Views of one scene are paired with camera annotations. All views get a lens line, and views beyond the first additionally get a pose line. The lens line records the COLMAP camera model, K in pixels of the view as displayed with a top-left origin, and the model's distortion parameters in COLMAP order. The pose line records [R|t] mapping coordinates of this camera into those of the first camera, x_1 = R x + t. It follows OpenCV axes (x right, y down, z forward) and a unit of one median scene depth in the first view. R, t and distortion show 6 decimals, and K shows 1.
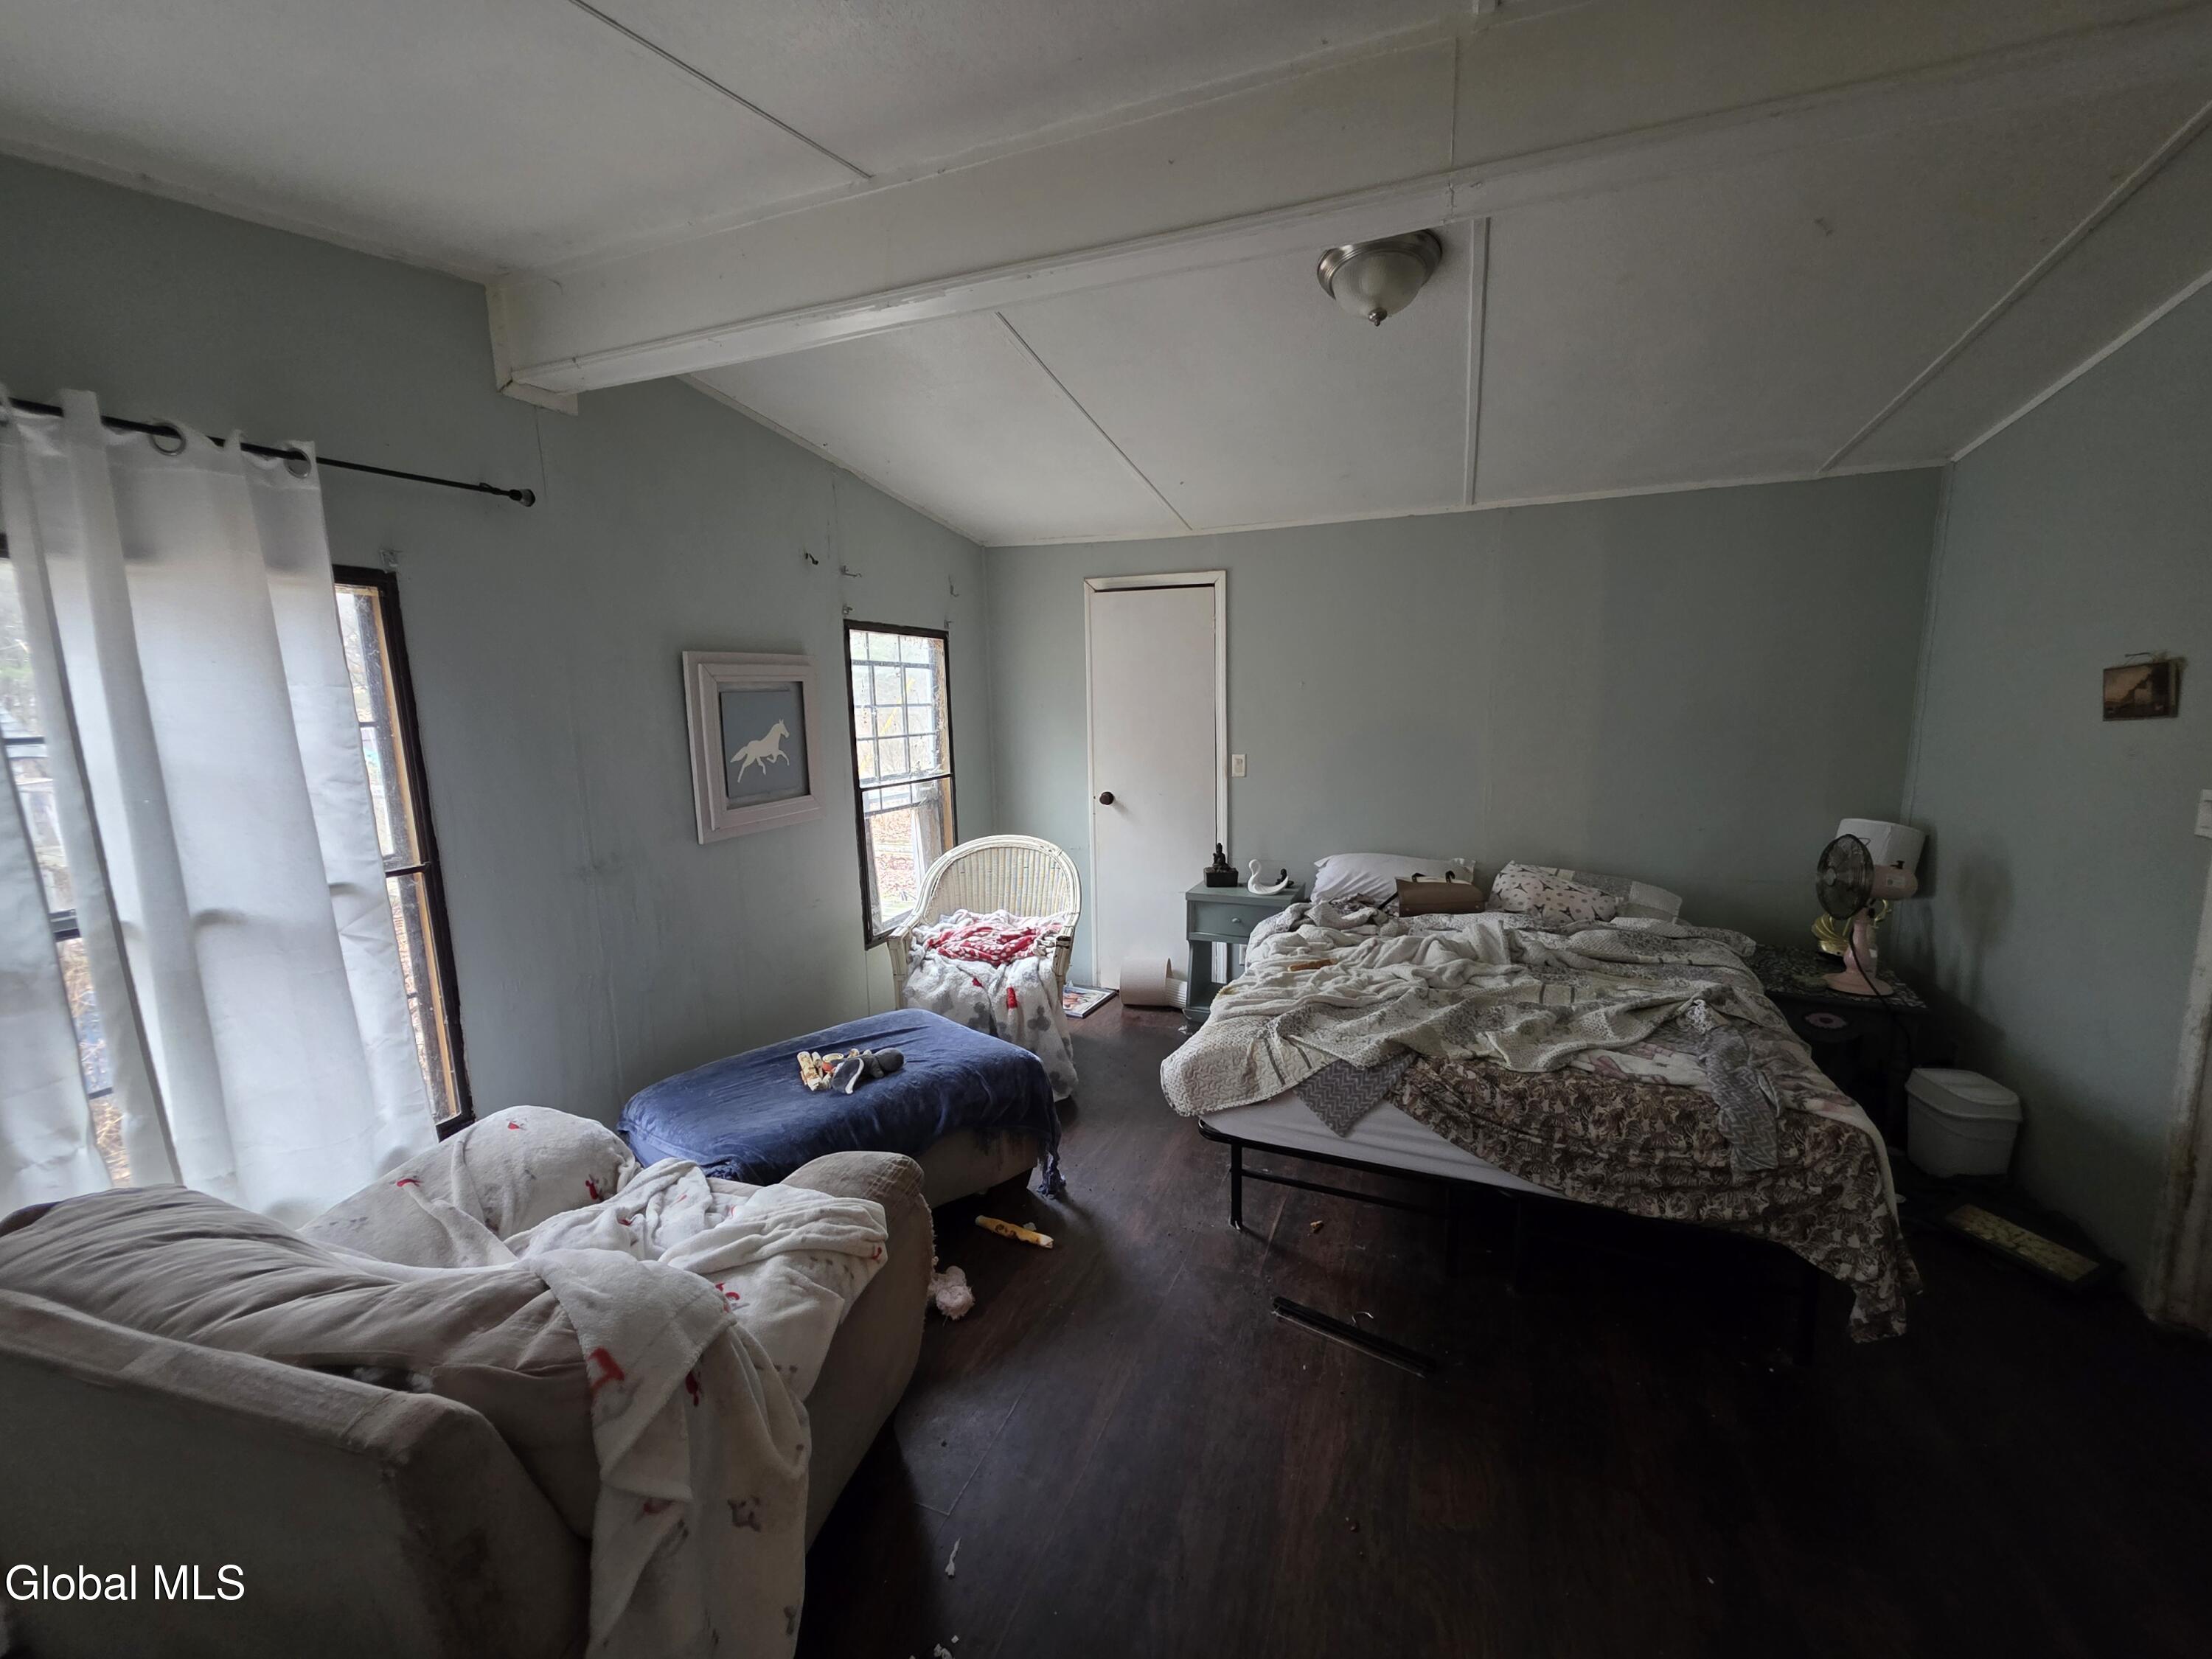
lens RADIAL K [[885.0, 0, 1106.0], [0, 885.0, 829.5], [0, 0, 1]] dist [0.000413, -0.000241]
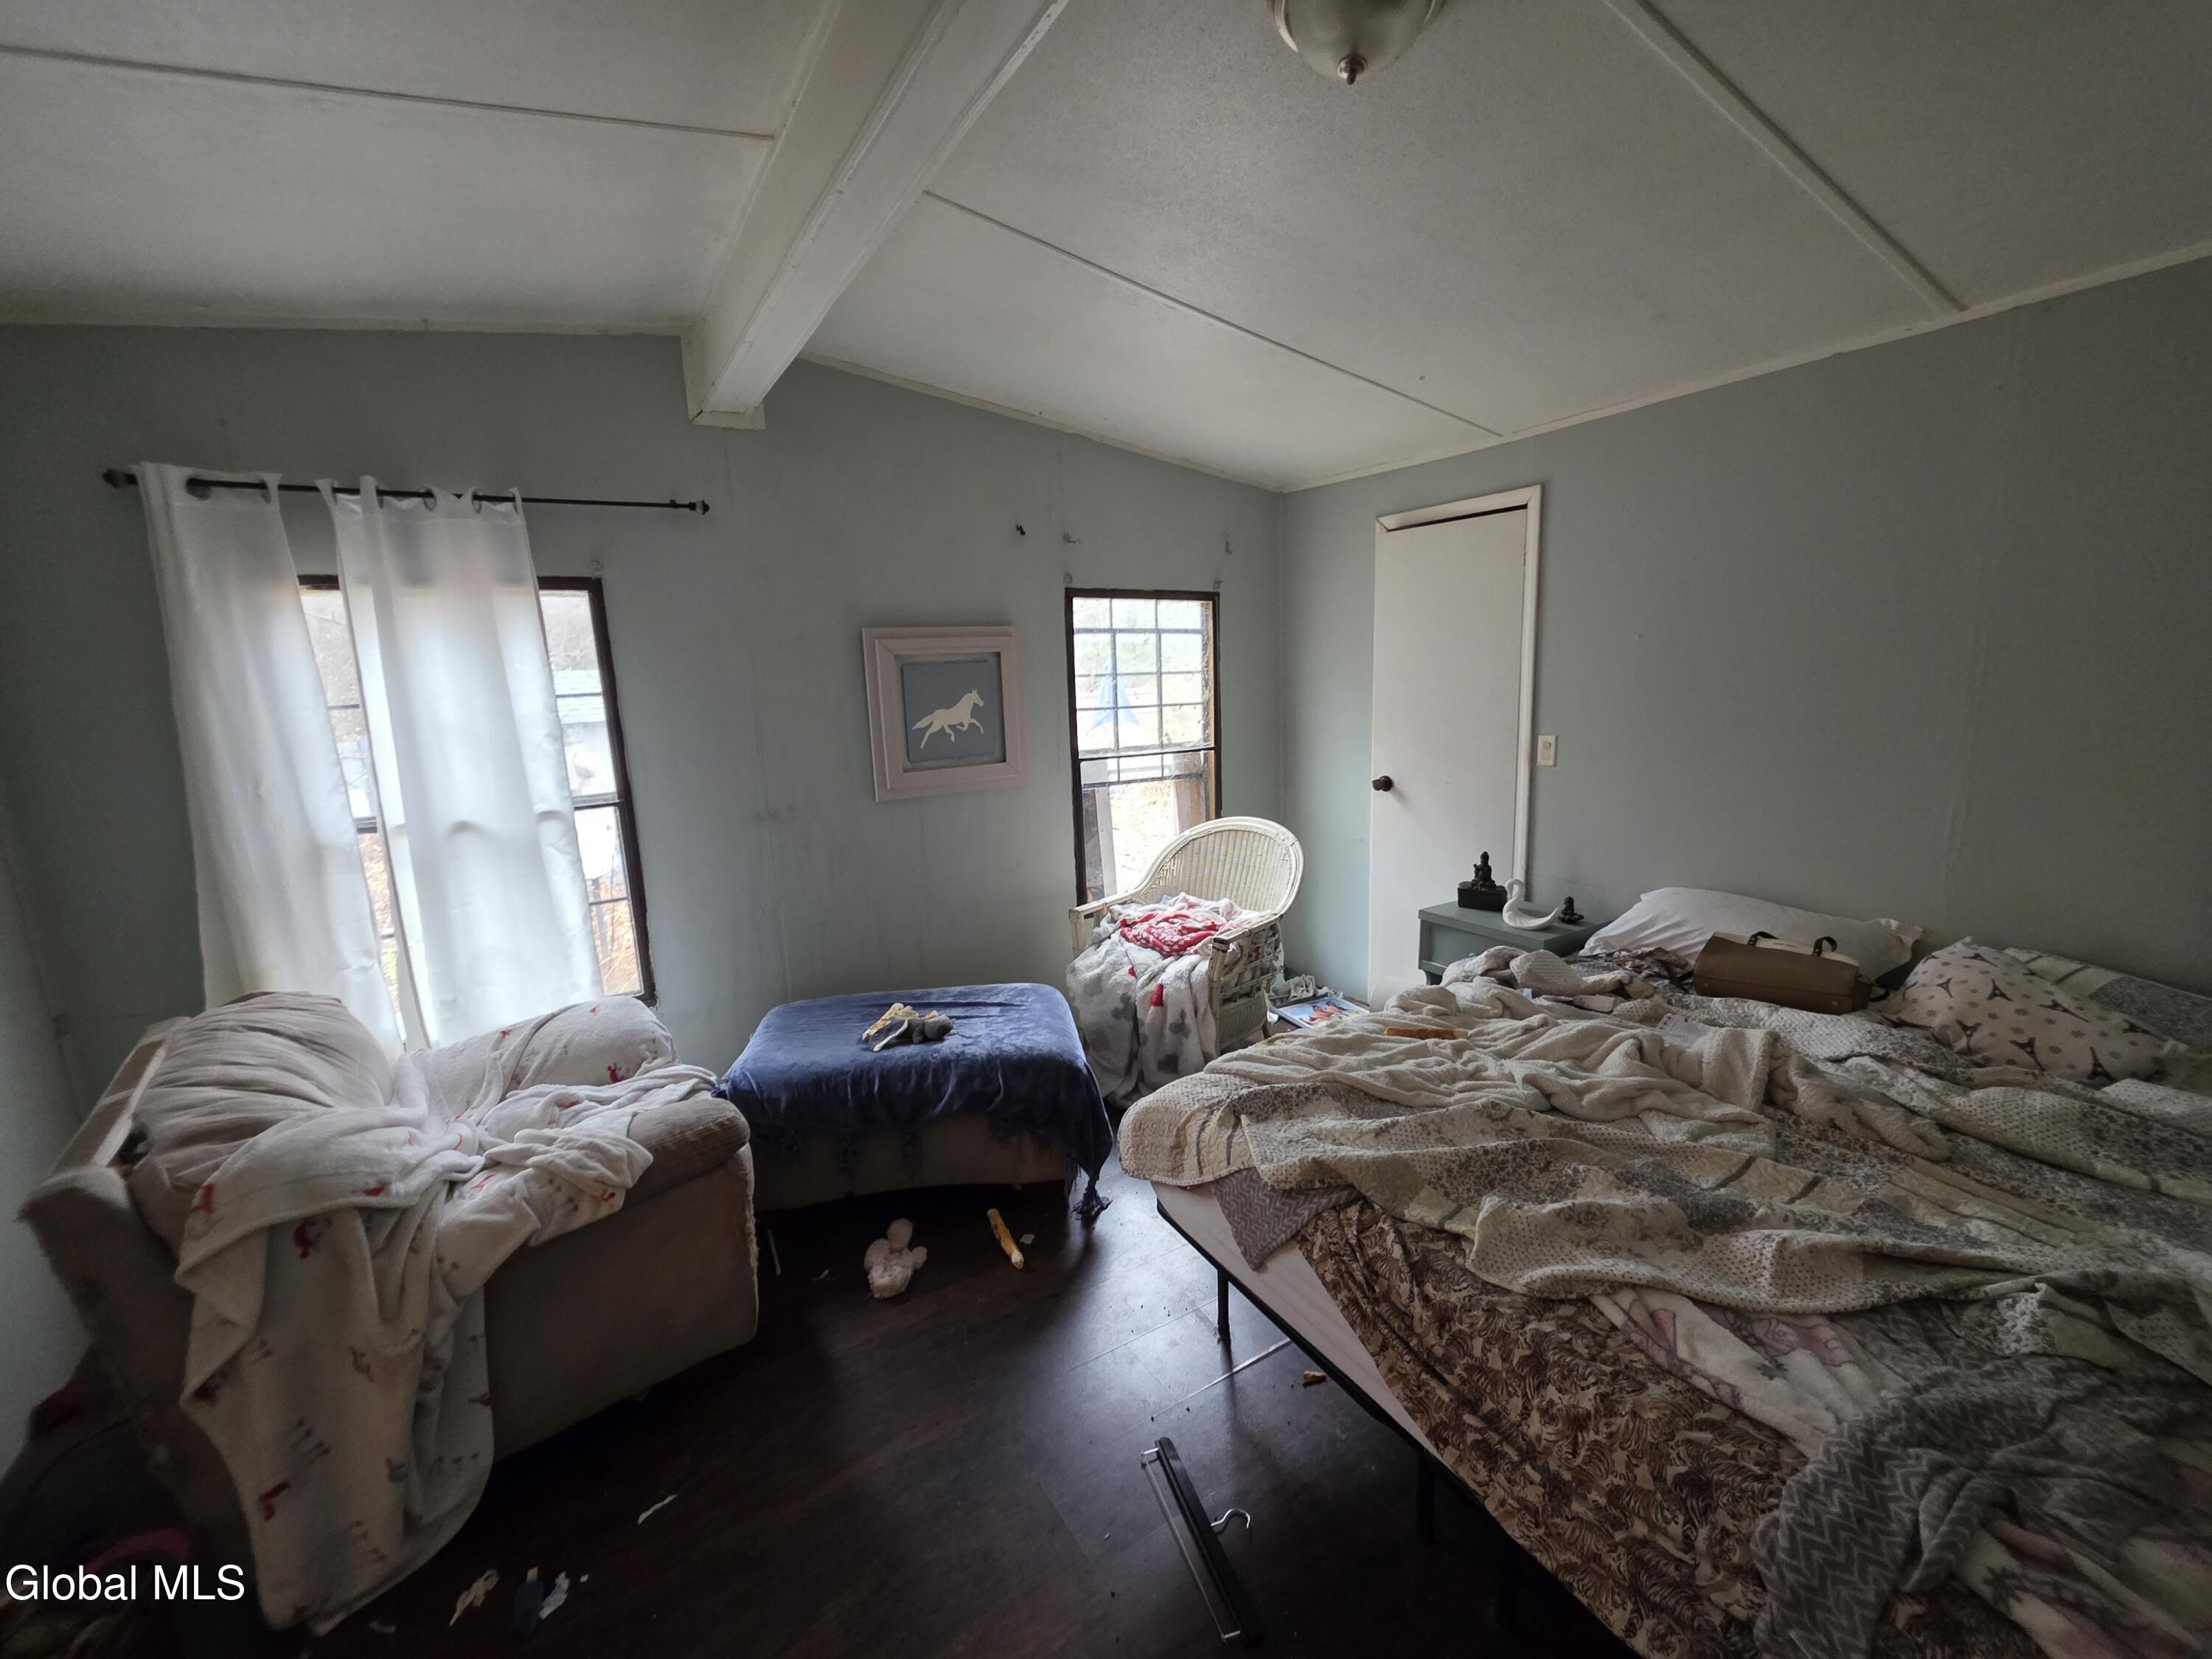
lens RADIAL K [[889.3, 0, 1104.6], [0, 889.3, 832.0], [0, 0, 1]] dist [0.000614, 0.000050]
pose [[0.804269, 0.095271, -0.586580, 0.422557], [-0.071464, 0.995408, 0.063687, -0.036587], [0.589953, -0.009302, 0.807384, 0.256331]]
